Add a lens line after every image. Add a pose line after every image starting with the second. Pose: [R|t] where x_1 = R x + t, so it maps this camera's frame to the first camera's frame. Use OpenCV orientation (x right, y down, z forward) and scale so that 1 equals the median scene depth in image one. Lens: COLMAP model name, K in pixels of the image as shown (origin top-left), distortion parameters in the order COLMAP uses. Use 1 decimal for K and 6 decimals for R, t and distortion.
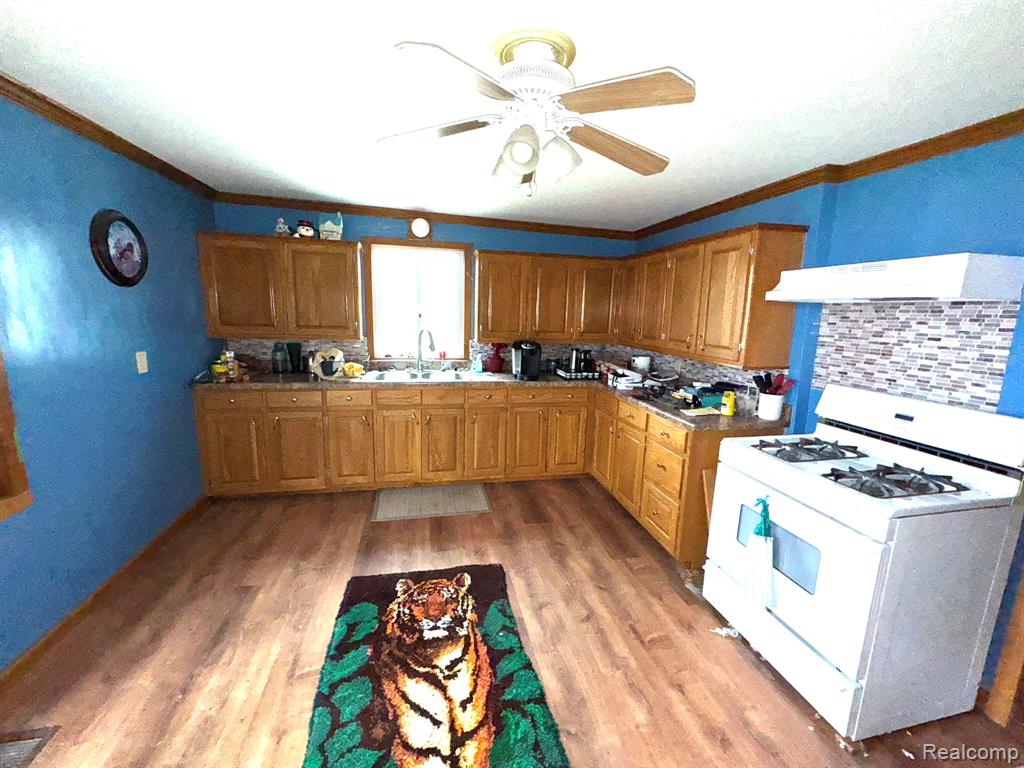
lens RADIAL K [[408.2, 0, 513.6], [0, 408.2, 380.2], [0, 0, 1]] dist [0.000630, 0.000203]
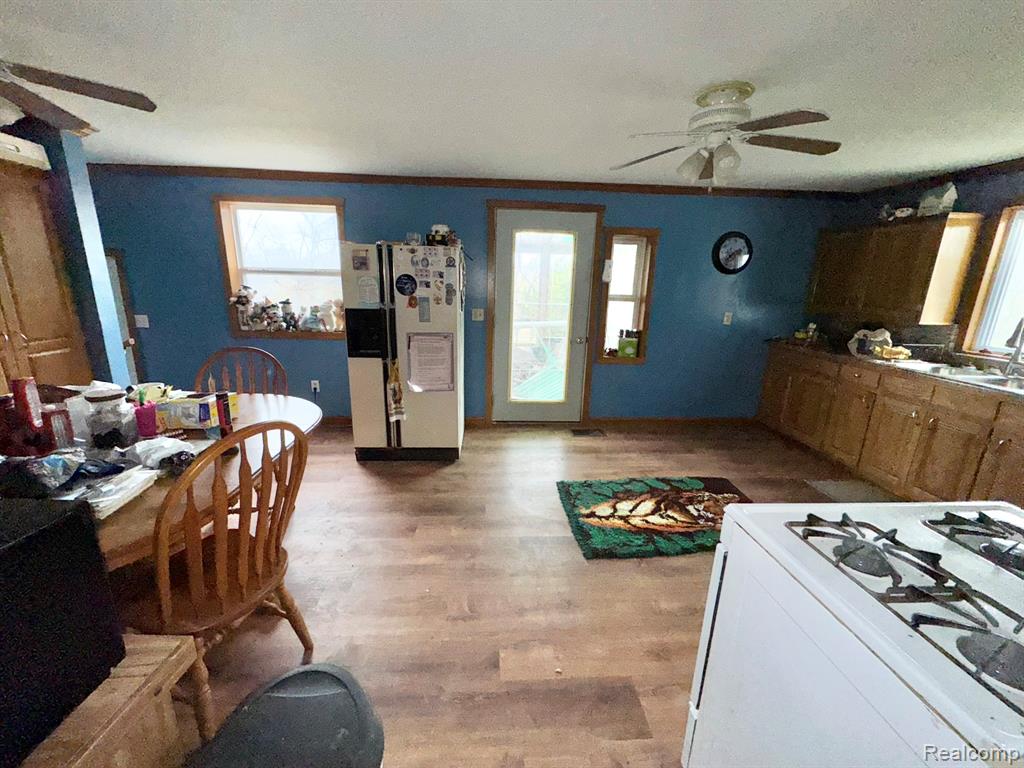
lens RADIAL K [[408.2, 0, 510.1], [0, 408.2, 385.0], [0, 0, 1]] dist [0.000630, 0.000203]
pose [[-0.154242, 0.210924, -0.965257, 1.336066], [-0.202899, 0.949365, 0.239873, -0.004583], [0.966975, 0.232848, -0.103635, 0.489246]]
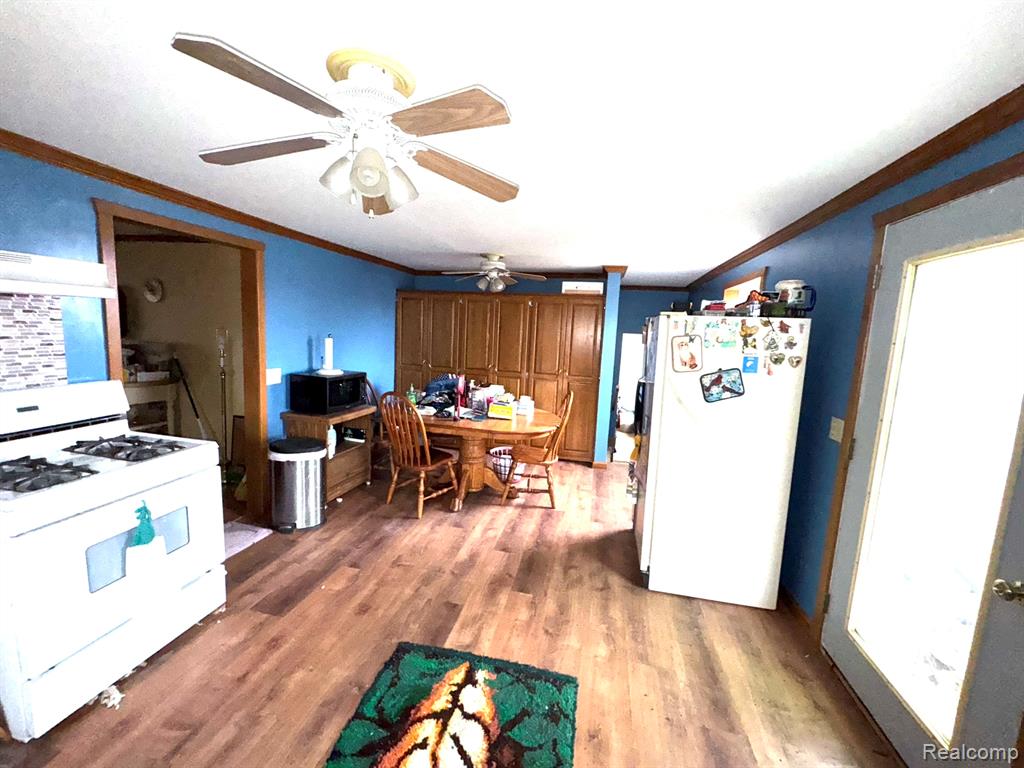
lens RADIAL K [[408.2, 0, 510.4], [0, 408.2, 377.3], [0, 0, 1]] dist [0.000630, 0.000203]
pose [[-0.902283, -0.123444, 0.413095, -0.559239], [-0.000896, 0.958670, 0.284520, -0.289393], [-0.431144, 0.256347, -0.865102, 1.426218]]
